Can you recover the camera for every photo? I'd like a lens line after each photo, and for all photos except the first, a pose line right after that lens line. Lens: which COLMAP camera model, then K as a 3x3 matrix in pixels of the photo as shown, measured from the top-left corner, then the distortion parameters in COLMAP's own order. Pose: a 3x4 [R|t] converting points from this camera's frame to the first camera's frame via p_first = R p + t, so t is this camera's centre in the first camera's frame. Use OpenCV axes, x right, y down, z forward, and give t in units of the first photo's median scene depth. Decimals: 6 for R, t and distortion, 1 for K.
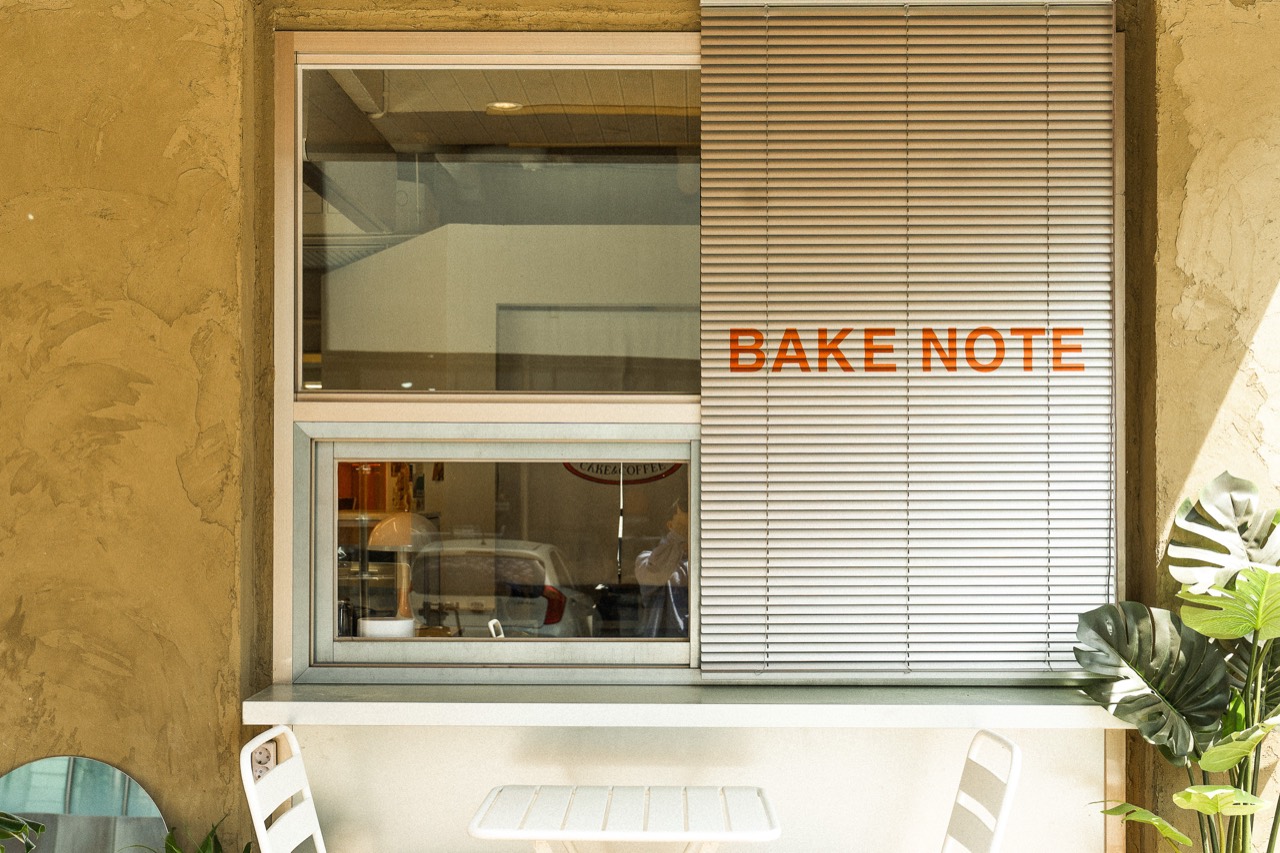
lens RADIAL K [[1653.6, 0, 631.7], [0, 1653.6, 464.1], [0, 0, 1]] dist [0.016787, 0.000000]
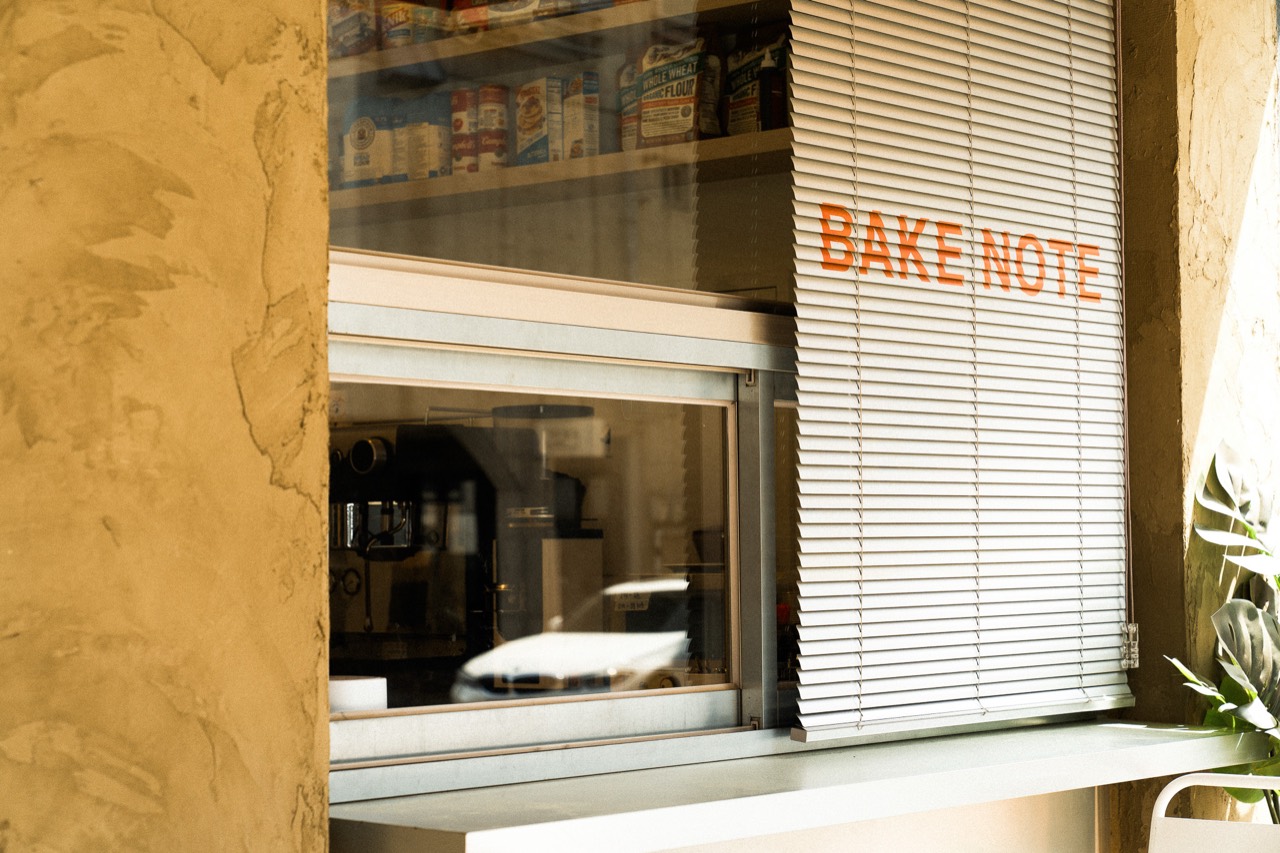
lens RADIAL K [[2553.7, 0, 639.6], [0, 2553.7, 427.2], [0, 0, 1]] dist [0.030993, 0.000000]
pose [[0.622188, 0.029799, 0.782300, -0.786610], [0.000824, 0.999250, -0.038719, 0.047024], [-0.782867, 0.024735, 0.621697, 0.439424]]
